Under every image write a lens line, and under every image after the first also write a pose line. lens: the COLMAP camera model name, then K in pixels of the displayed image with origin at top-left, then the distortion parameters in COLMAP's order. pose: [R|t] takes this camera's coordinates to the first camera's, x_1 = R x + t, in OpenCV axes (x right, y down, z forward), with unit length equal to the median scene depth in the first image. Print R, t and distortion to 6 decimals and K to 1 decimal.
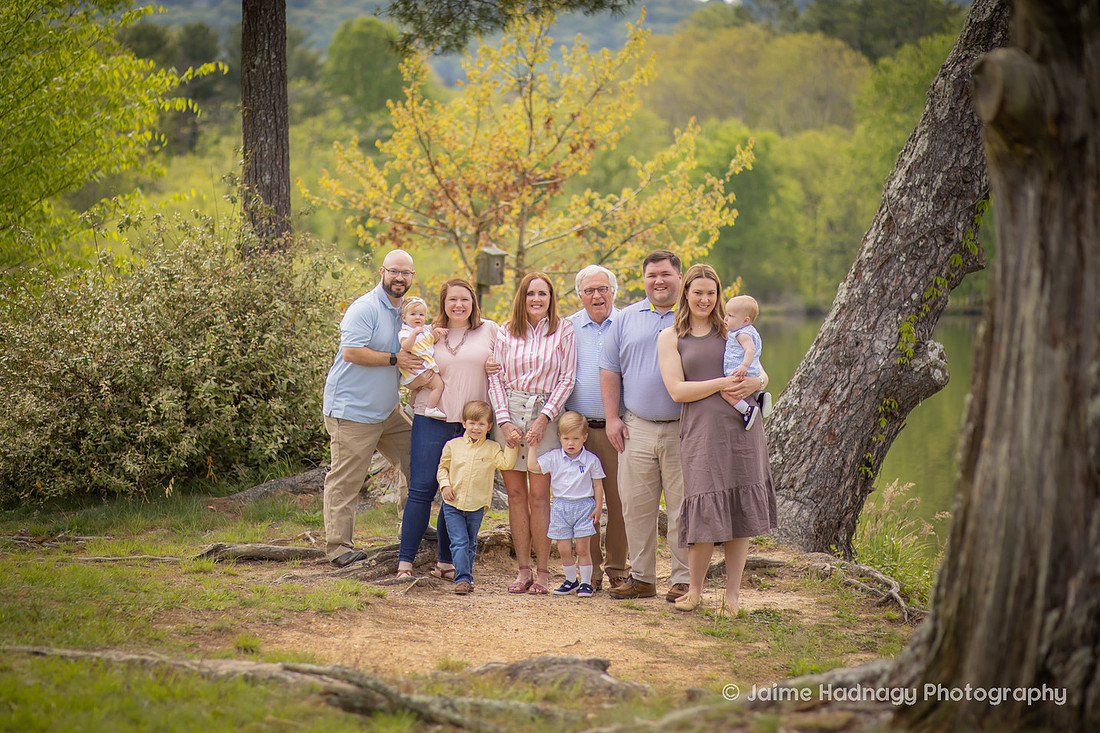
lens RADIAL K [[2823.7, 0, 544.2], [0, 2823.7, 367.0], [0, 0, 1]] dist [-0.097835, -0.485003]
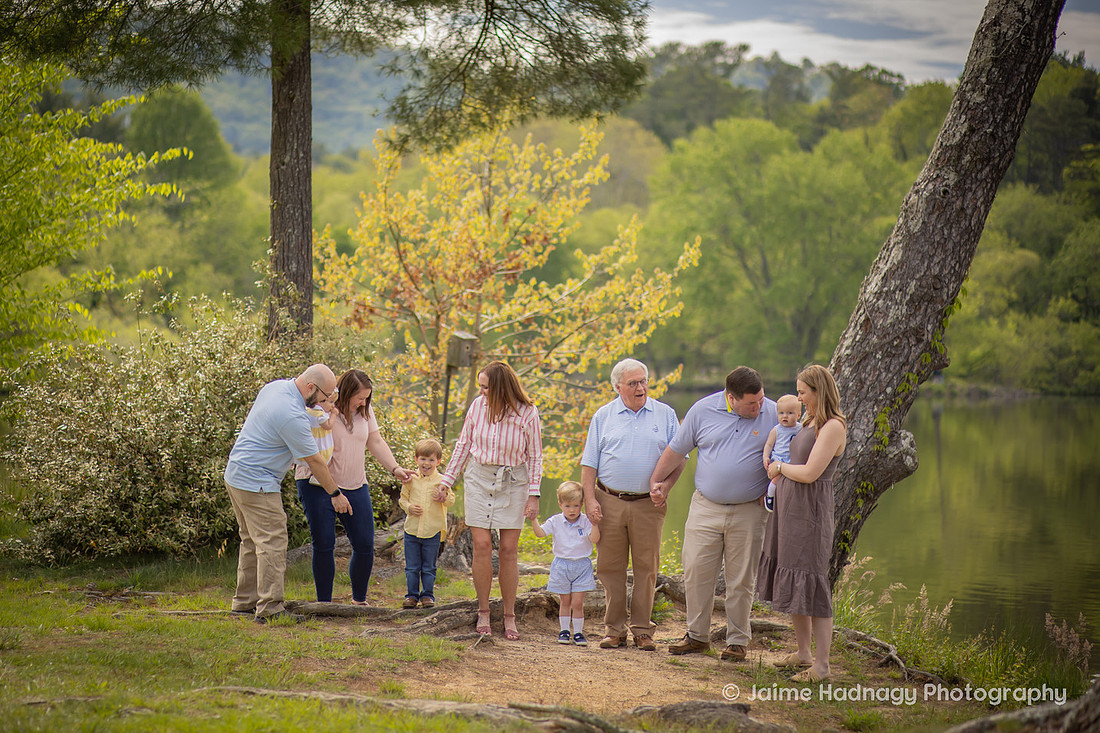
lens RADIAL K [[2784.0, 0, 551.3], [0, 2784.0, 395.8], [0, 0, 1]] dist [-0.065681, -0.839538]
pose [[0.996757, 0.023604, 0.076925, -0.086749], [-0.022476, 0.999627, -0.015489, -0.002868], [-0.077262, 0.013709, 0.996917, -0.085946]]
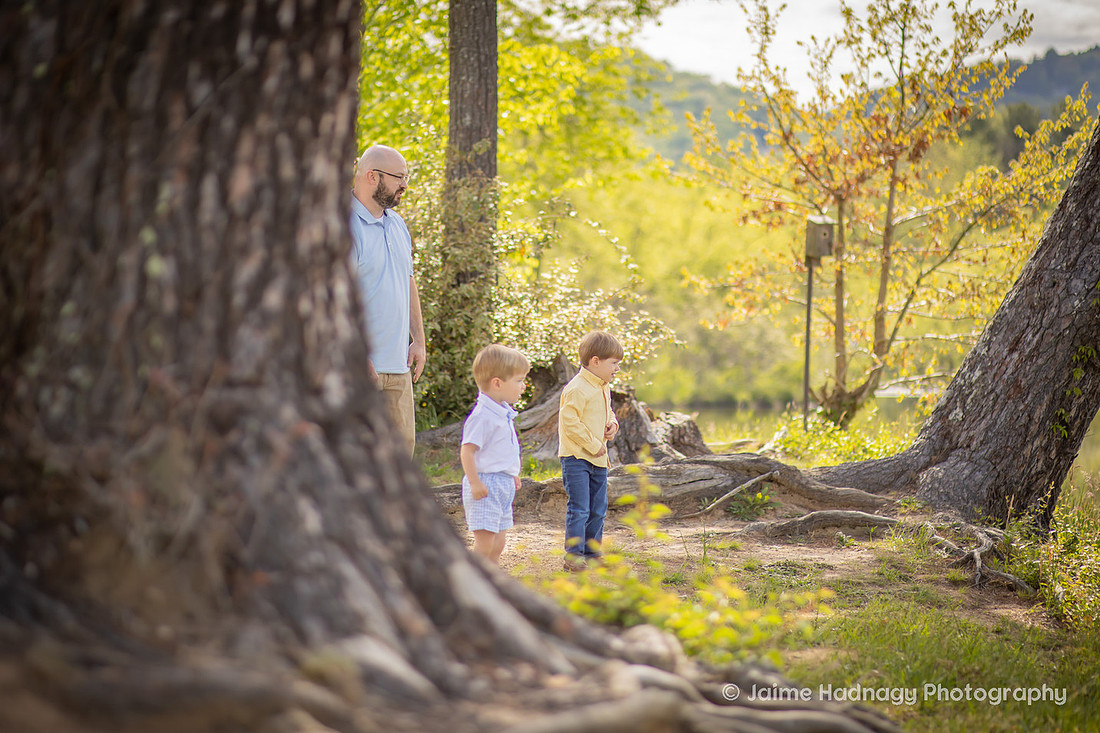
lens RADIAL K [[2729.1, 0, 550.0], [0, 2729.1, 366.5], [0, 0, 1]] dist [-0.086287, -1.071841]
pose [[0.956697, 0.003447, -0.291065, 0.207186], [-0.011107, 0.999634, -0.024670, 0.039746], [0.290873, 0.026835, 0.956385, 0.155924]]
